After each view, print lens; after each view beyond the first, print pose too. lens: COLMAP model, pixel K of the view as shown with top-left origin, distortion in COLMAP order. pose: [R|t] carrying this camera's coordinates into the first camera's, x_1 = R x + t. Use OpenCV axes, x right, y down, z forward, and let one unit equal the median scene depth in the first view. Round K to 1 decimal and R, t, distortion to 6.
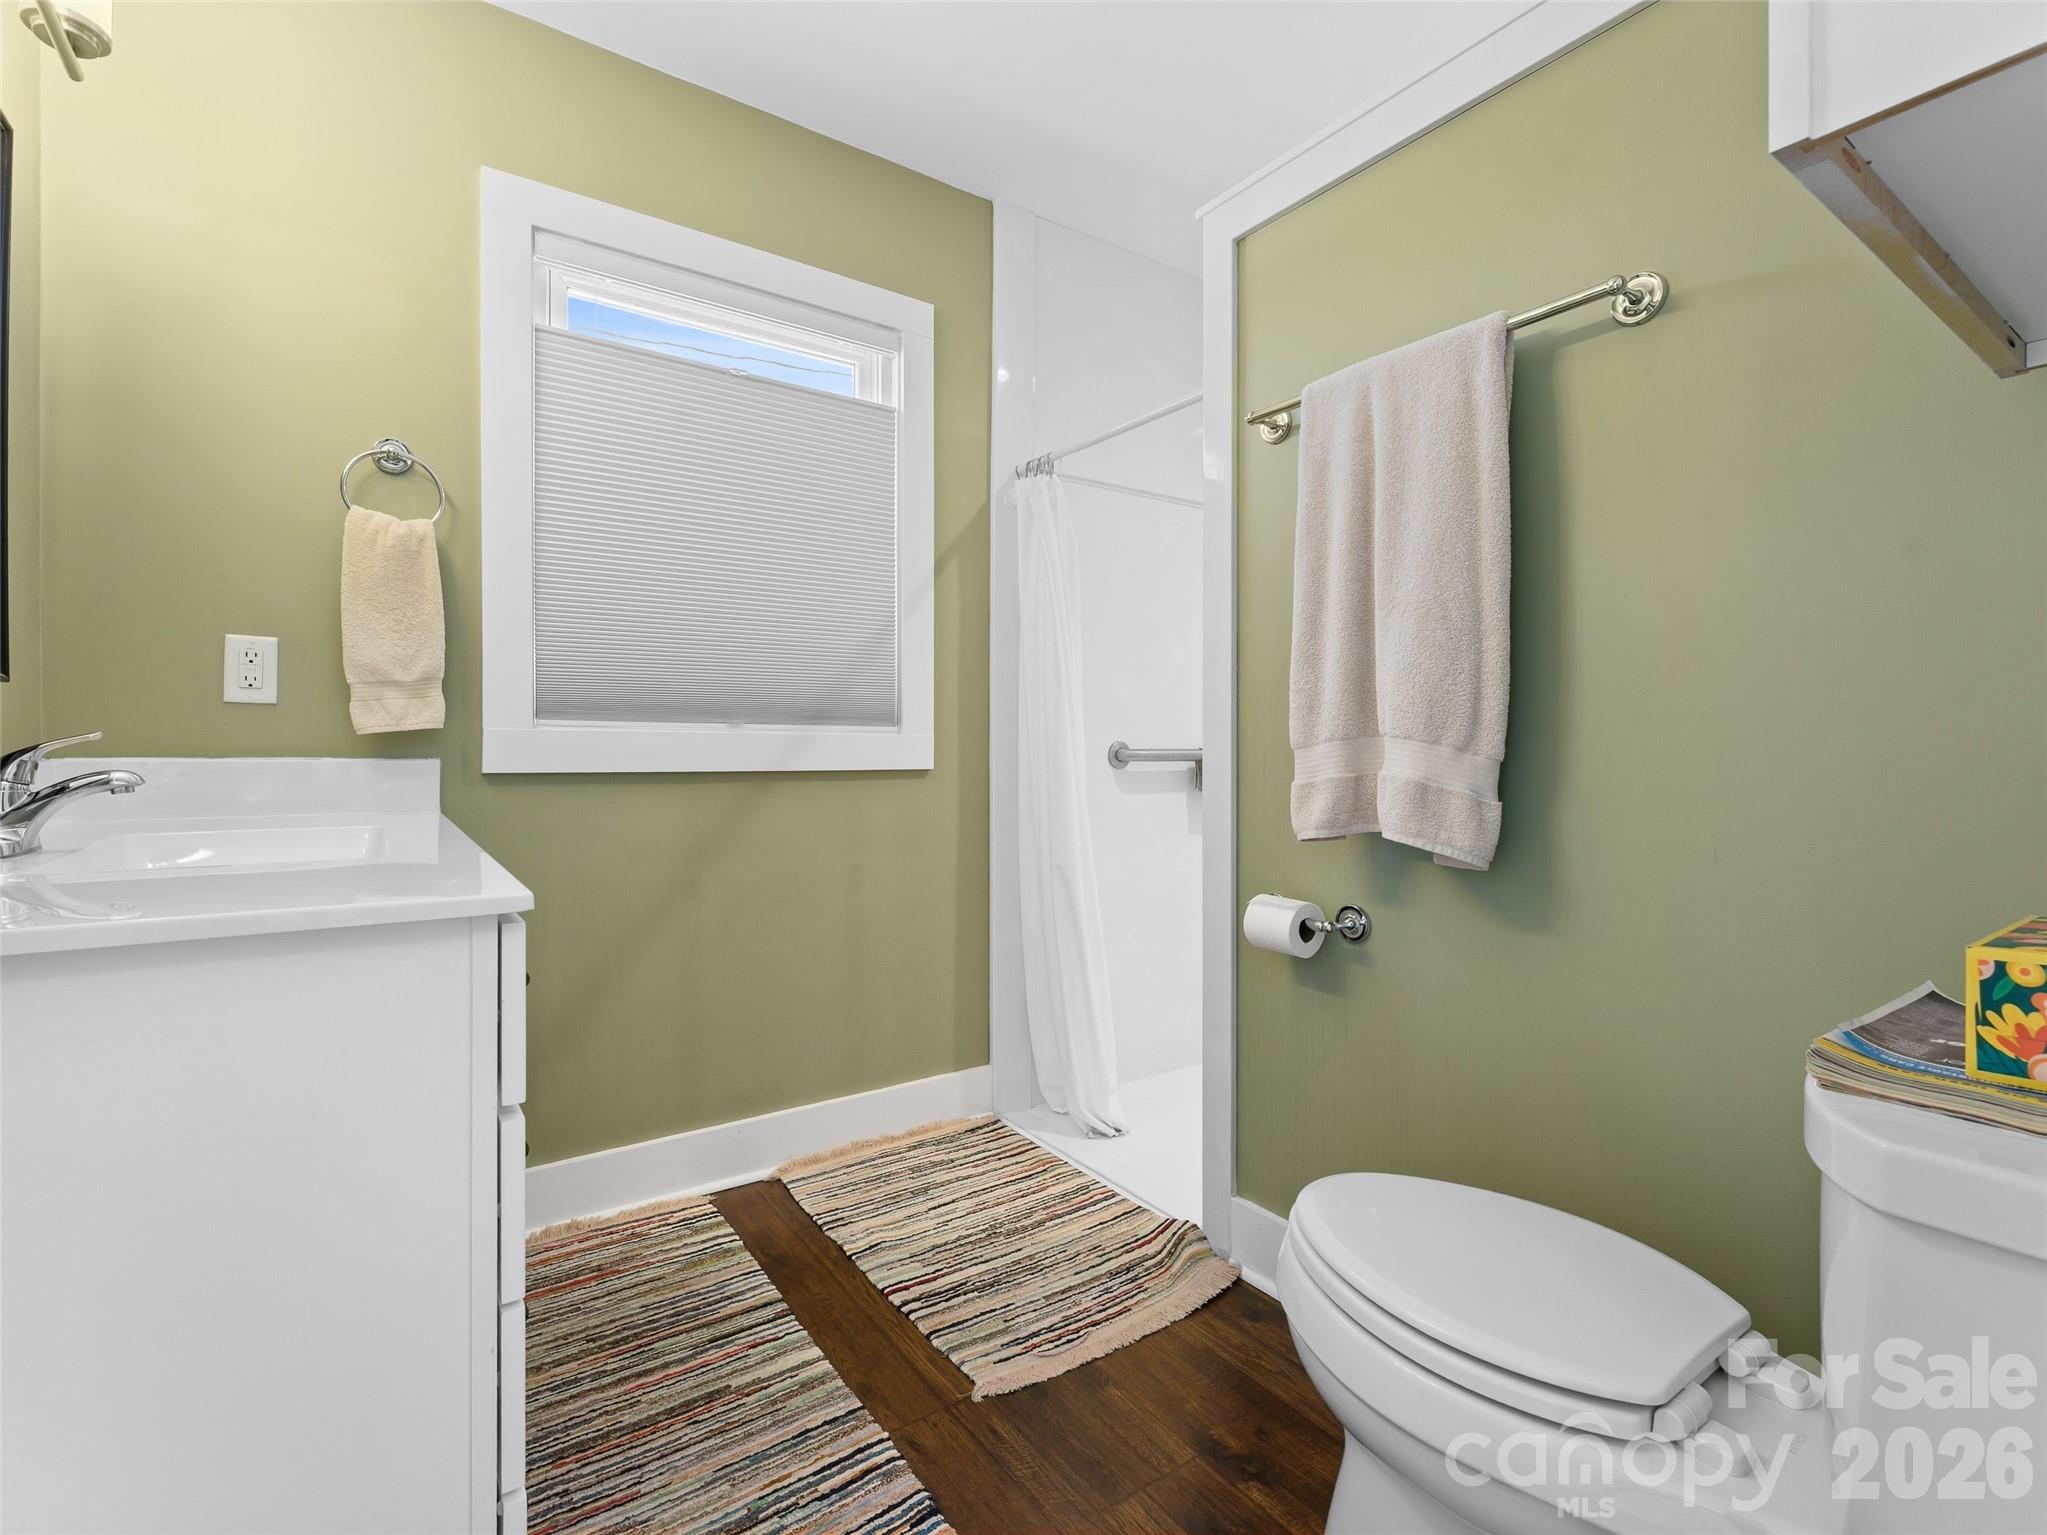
lens RADIAL K [[925.9, 0, 1024.4], [0, 925.9, 769.1], [0, 0, 1]] dist [-0.000856, 0.000068]
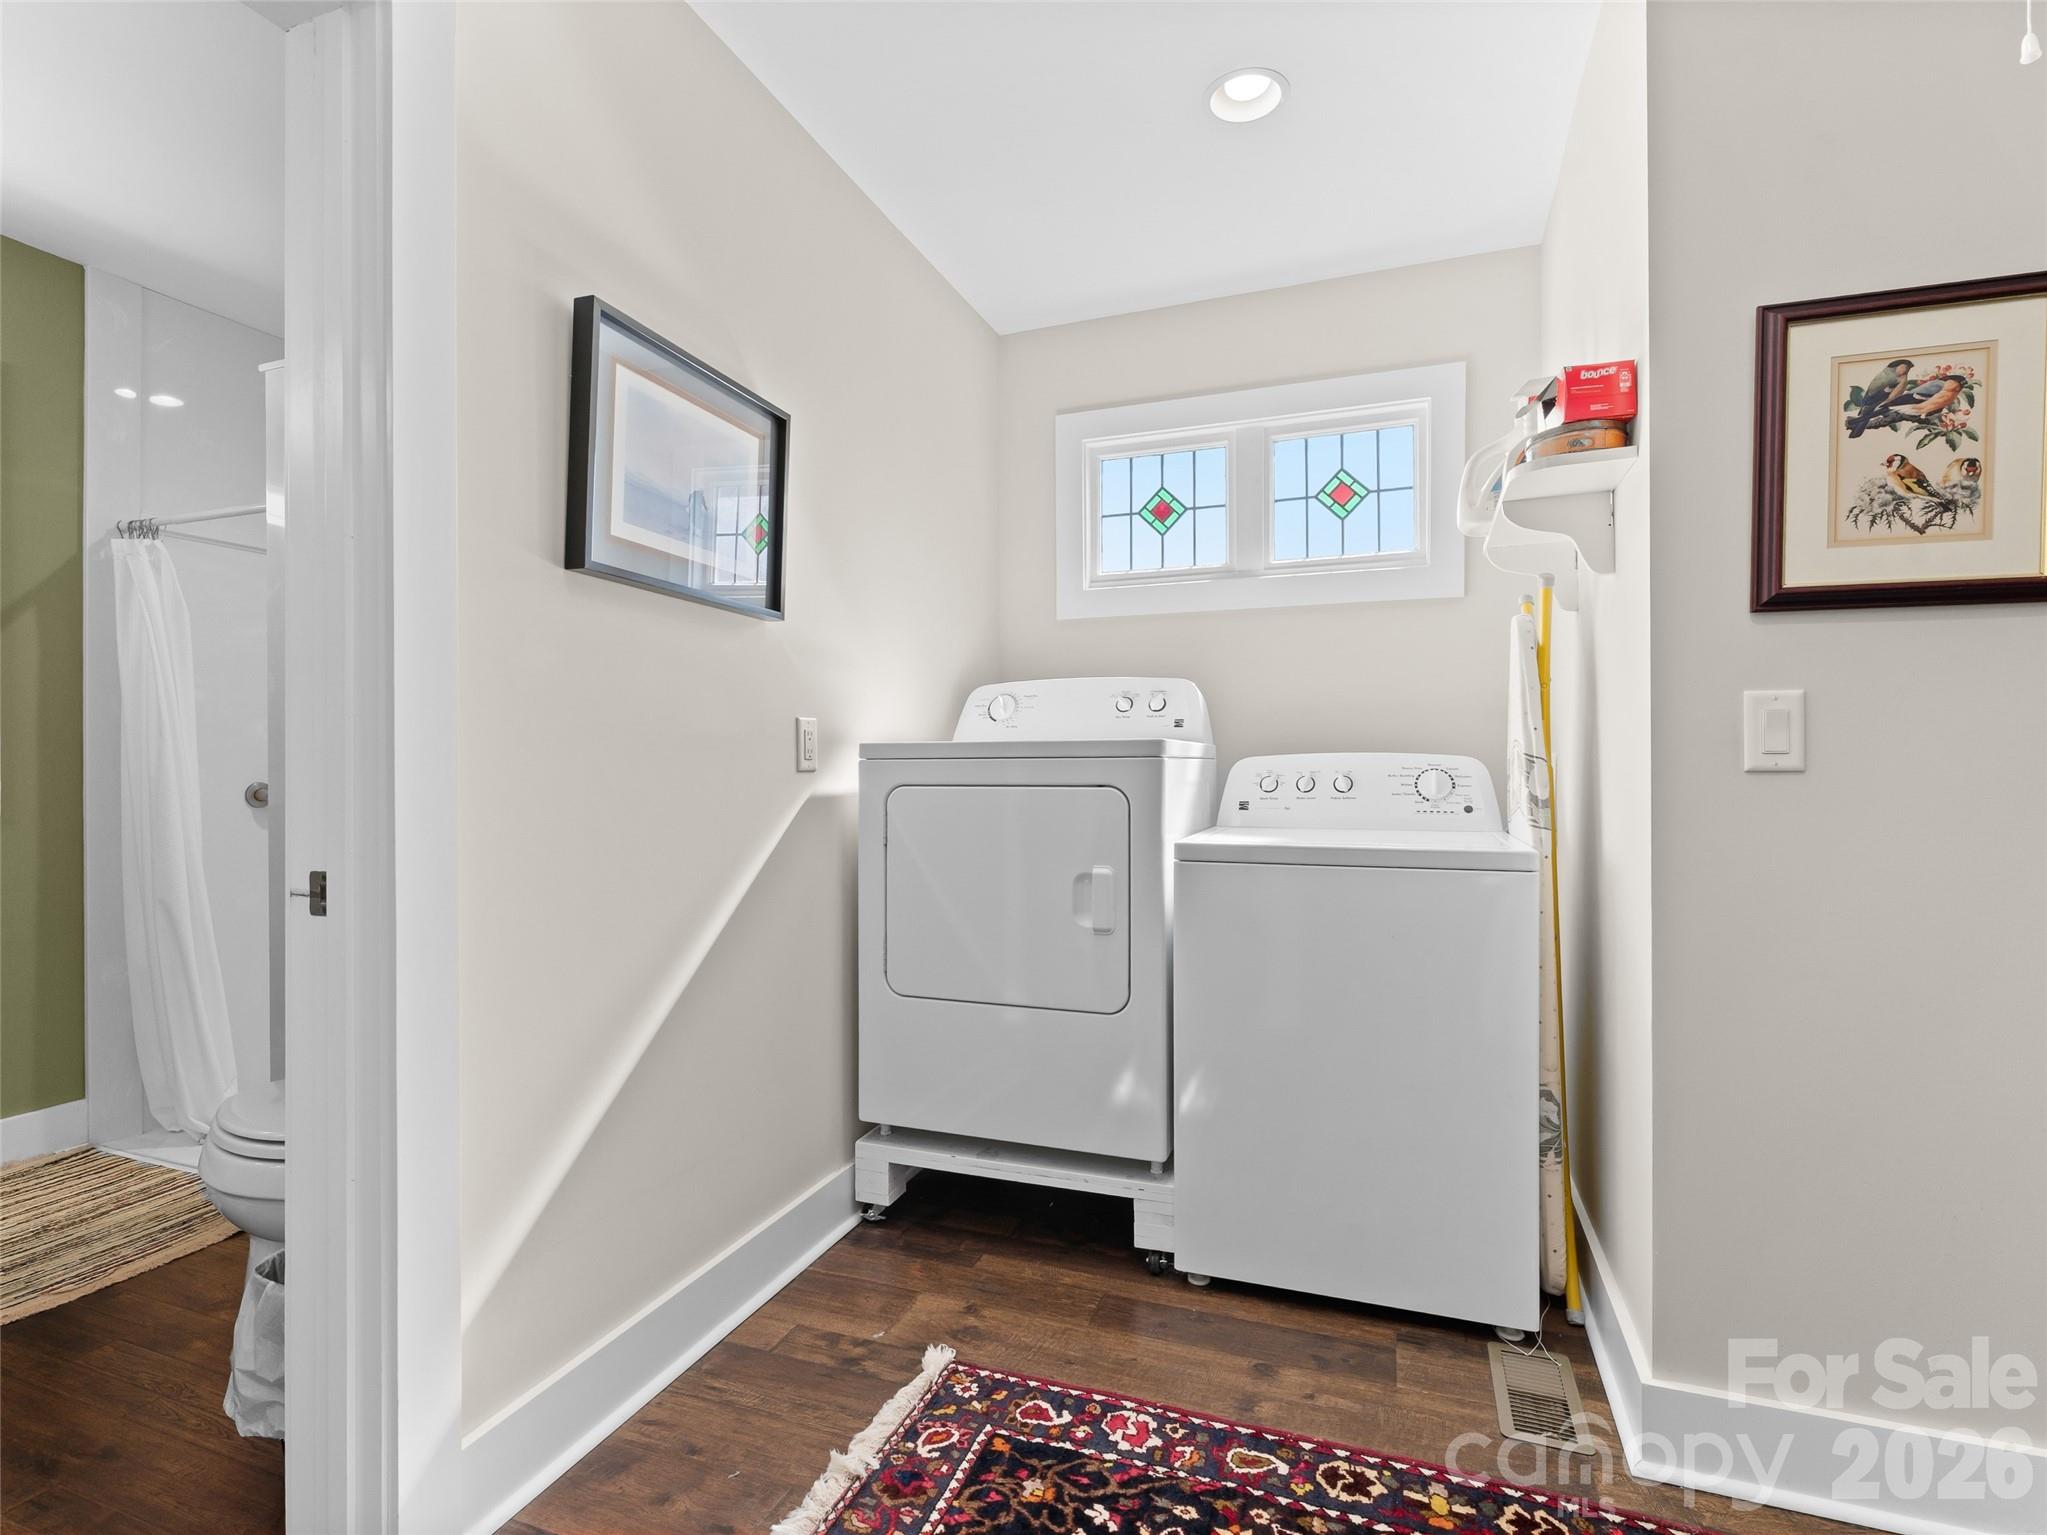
lens RADIAL K [[978.9, 0, 1020.3], [0, 978.9, 774.3], [0, 0, 1]] dist [-0.002159, -0.000296]
pose [[0.826563, -0.005939, 0.562813, 0.231078], [0.014905, 0.999825, -0.011340, -0.014796], [-0.562647, 0.017762, 0.826506, -0.530964]]
